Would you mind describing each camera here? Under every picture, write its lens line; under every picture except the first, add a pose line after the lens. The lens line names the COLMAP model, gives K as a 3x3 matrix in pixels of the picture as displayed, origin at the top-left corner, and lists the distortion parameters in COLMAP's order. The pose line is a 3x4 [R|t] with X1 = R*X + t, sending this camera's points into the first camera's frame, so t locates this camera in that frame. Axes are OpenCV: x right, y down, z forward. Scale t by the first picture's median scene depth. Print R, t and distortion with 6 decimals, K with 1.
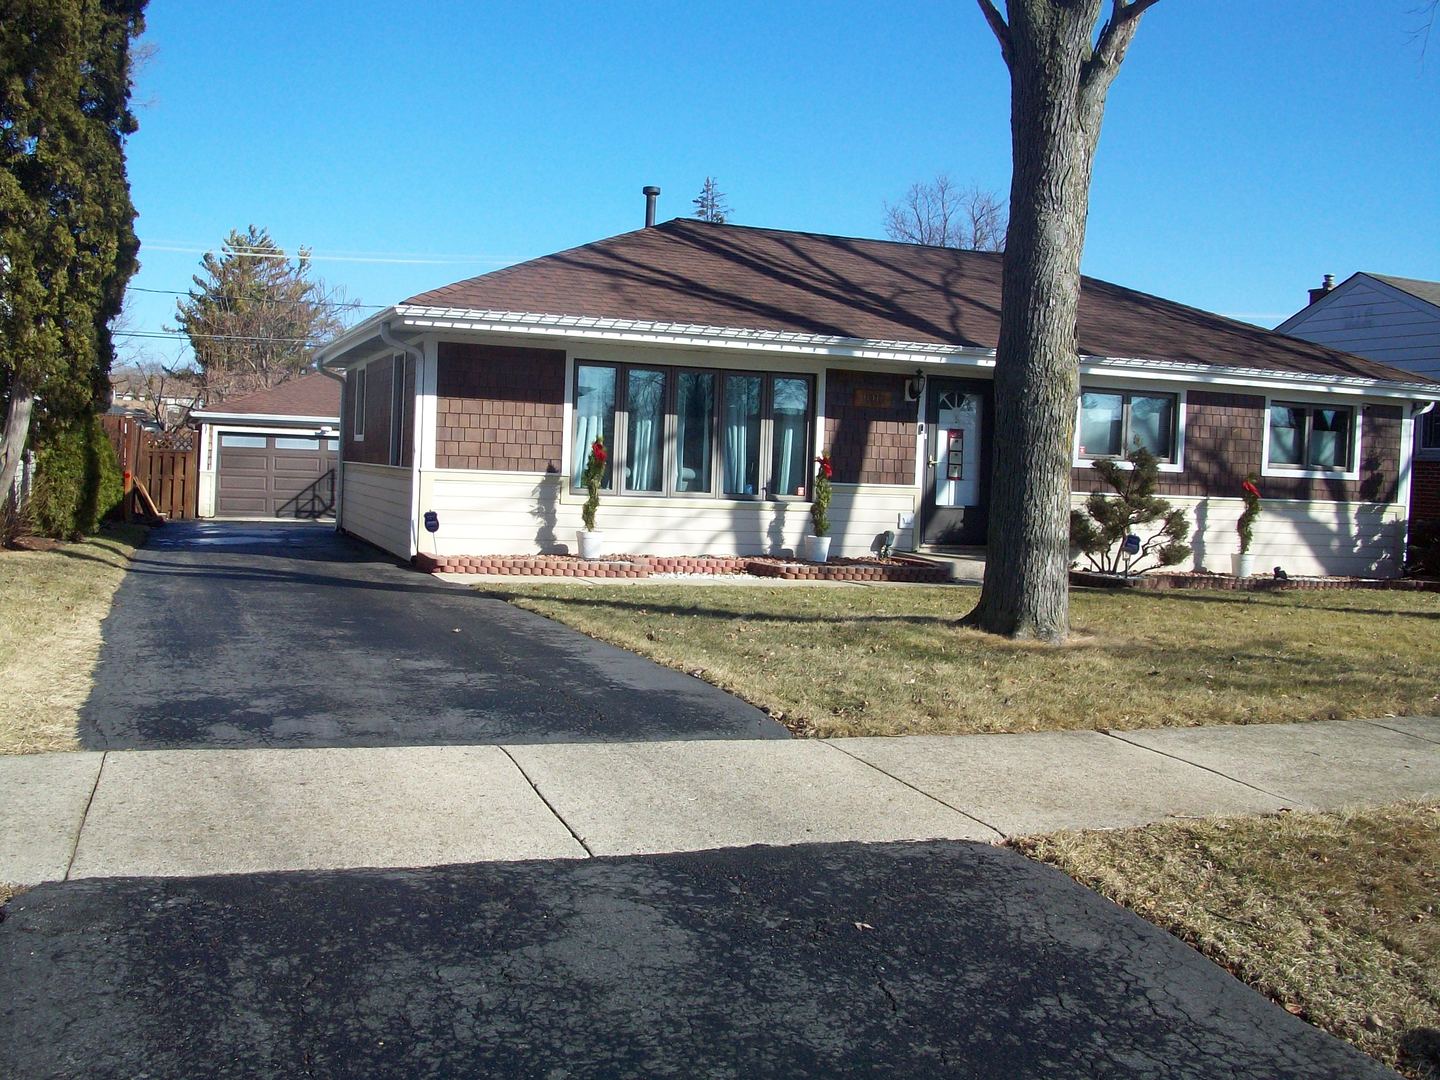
lens RADIAL K [[1492.6, 0, 634.8], [0, 1492.6, 540.8], [0, 0, 1]] dist [-0.120034, 0.019603]
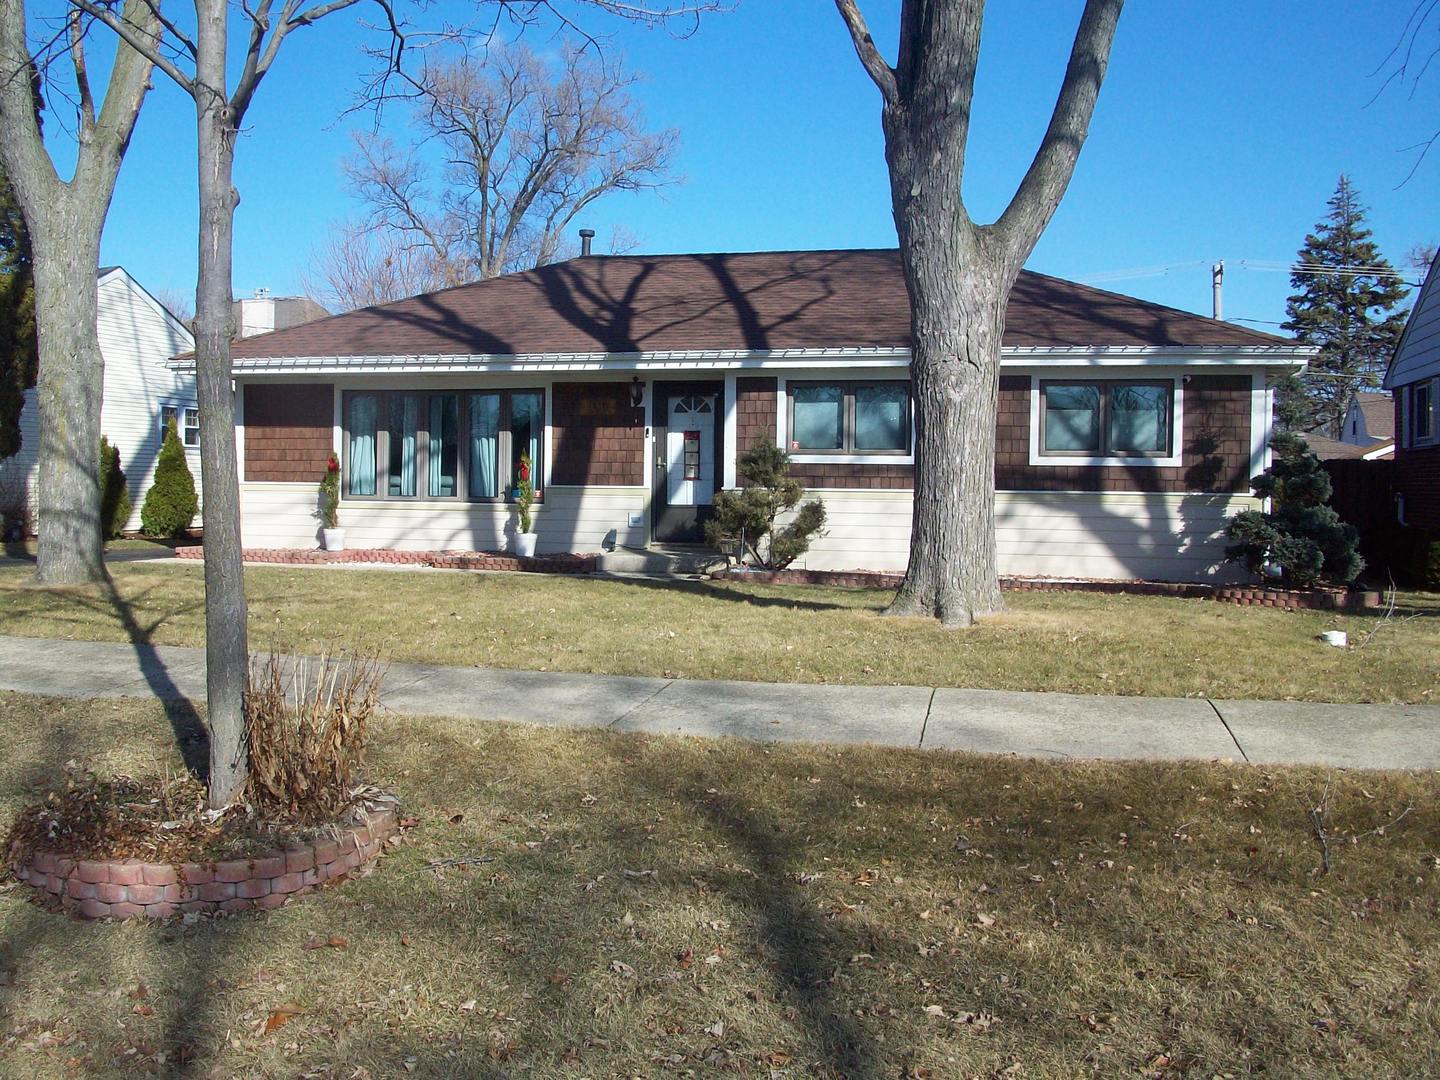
lens RADIAL K [[1492.6, 0, 634.8], [0, 1492.6, 540.8], [0, 0, 1]] dist [-0.120034, 0.019603]
pose [[0.808342, -0.007067, -0.588671, 0.813955], [-0.012497, 0.999497, -0.029158, 0.032879], [0.588581, 0.030927, 0.807847, 0.140303]]
